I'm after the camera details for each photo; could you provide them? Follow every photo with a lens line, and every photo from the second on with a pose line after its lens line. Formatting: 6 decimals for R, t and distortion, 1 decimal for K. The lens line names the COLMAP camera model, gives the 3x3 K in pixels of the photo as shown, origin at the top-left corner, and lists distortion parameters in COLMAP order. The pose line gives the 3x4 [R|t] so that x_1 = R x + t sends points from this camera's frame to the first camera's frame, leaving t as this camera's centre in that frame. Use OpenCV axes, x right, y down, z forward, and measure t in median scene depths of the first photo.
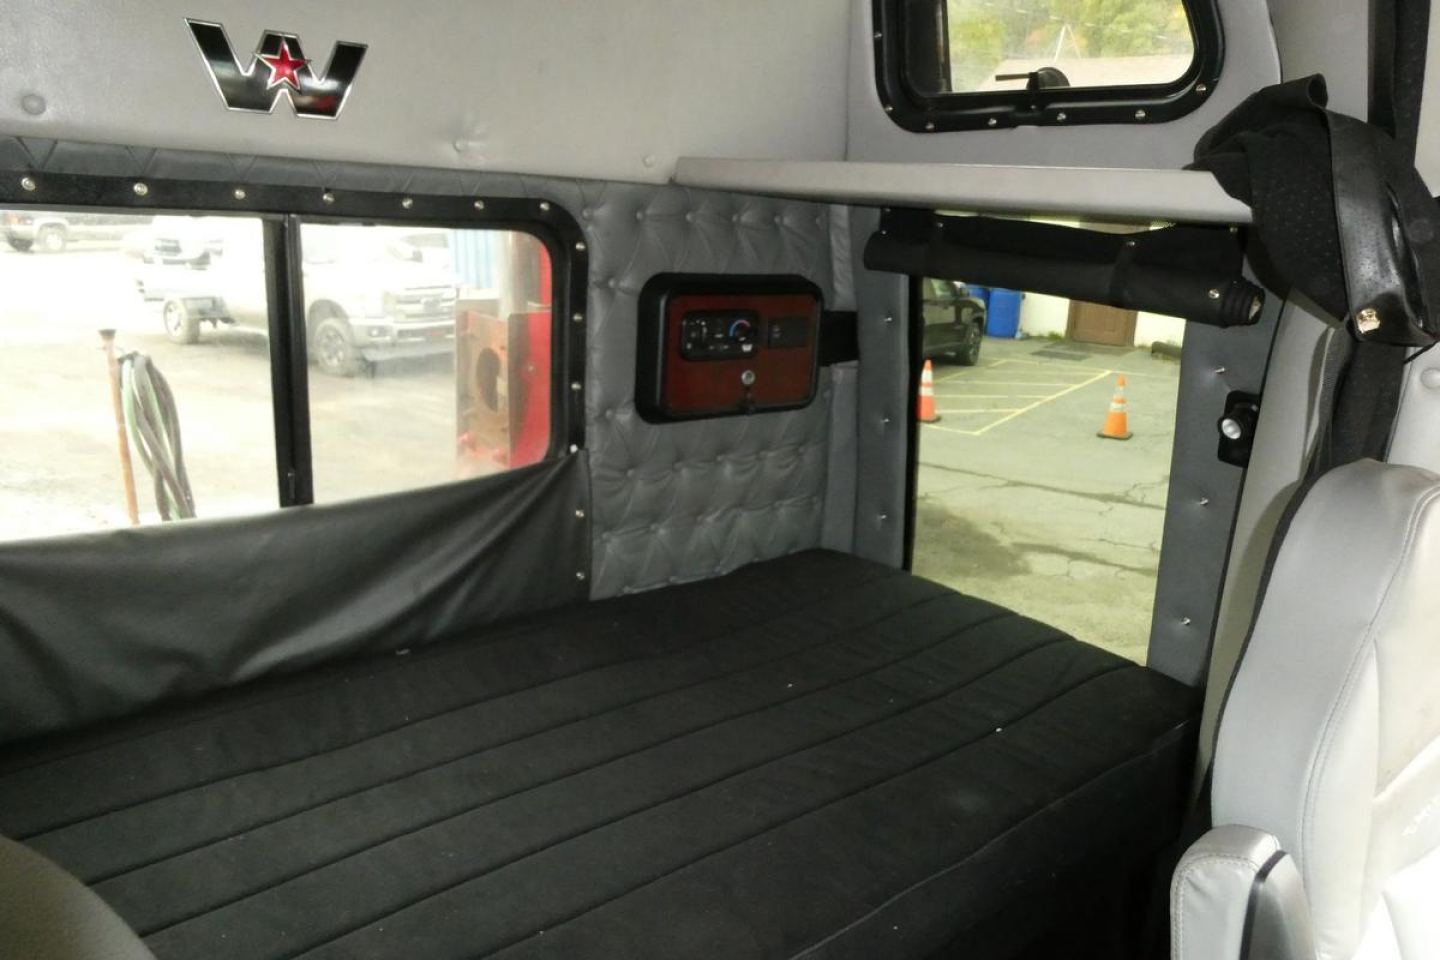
lens RADIAL K [[1042.7, 0, 717.7], [0, 1042.7, 483.0], [0, 0, 1]] dist [0.016367, -0.041787]
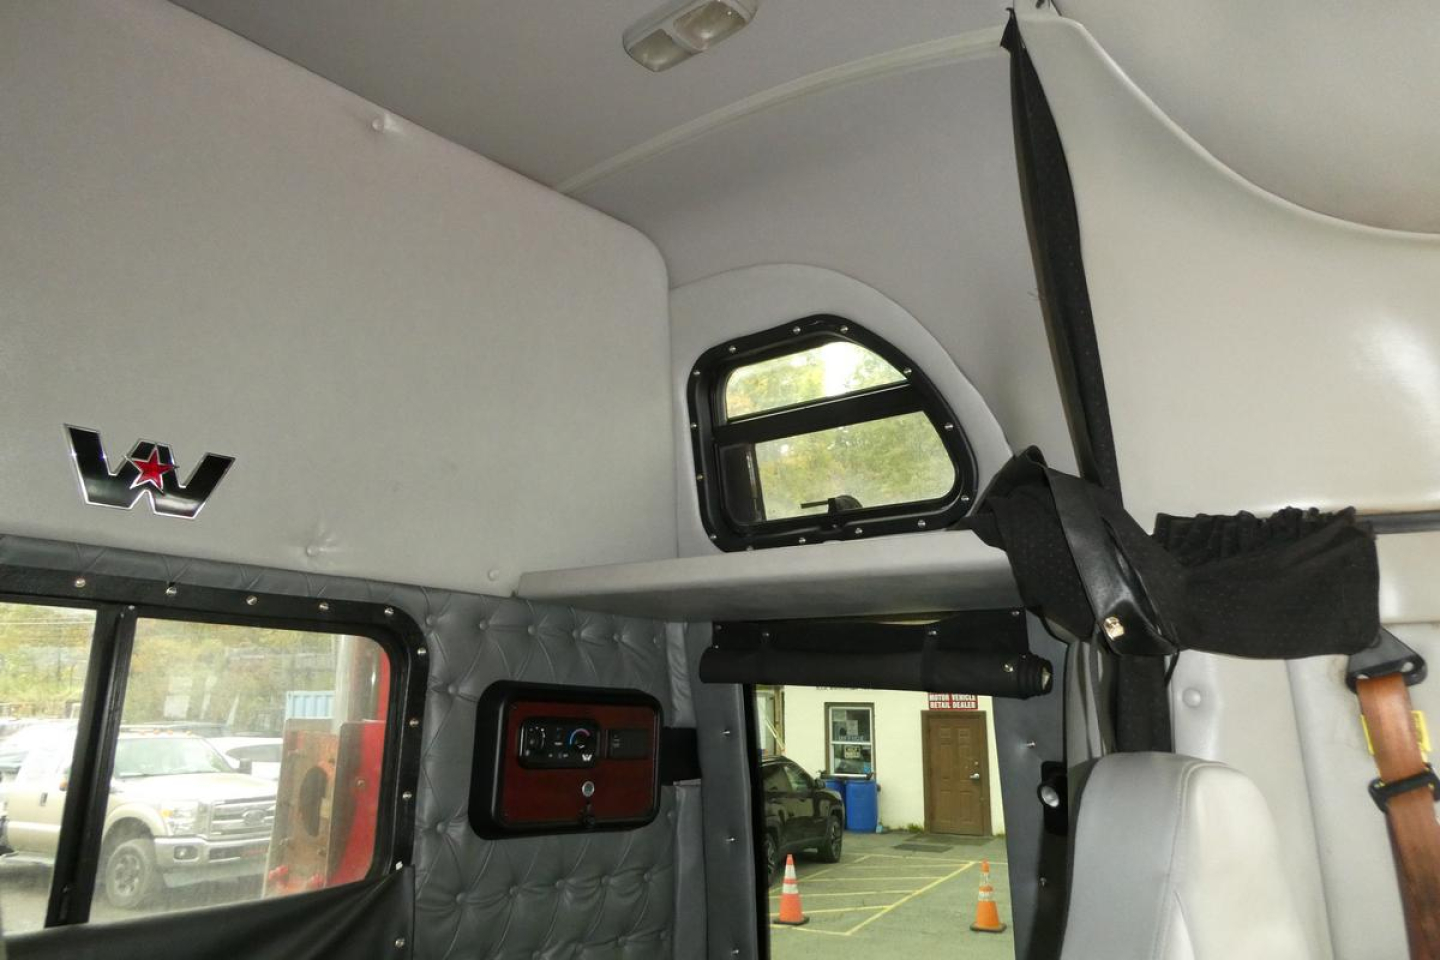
lens RADIAL K [[1052.1, 0, 723.1], [0, 1052.1, 478.8], [0, 0, 1]] dist [0.007552, 0.004745]
pose [[0.989993, 0.005321, 0.141017, 0.014191], [0.060615, 0.886371, -0.458991, 0.107843], [-0.127436, 0.462946, 0.877178, -0.025681]]
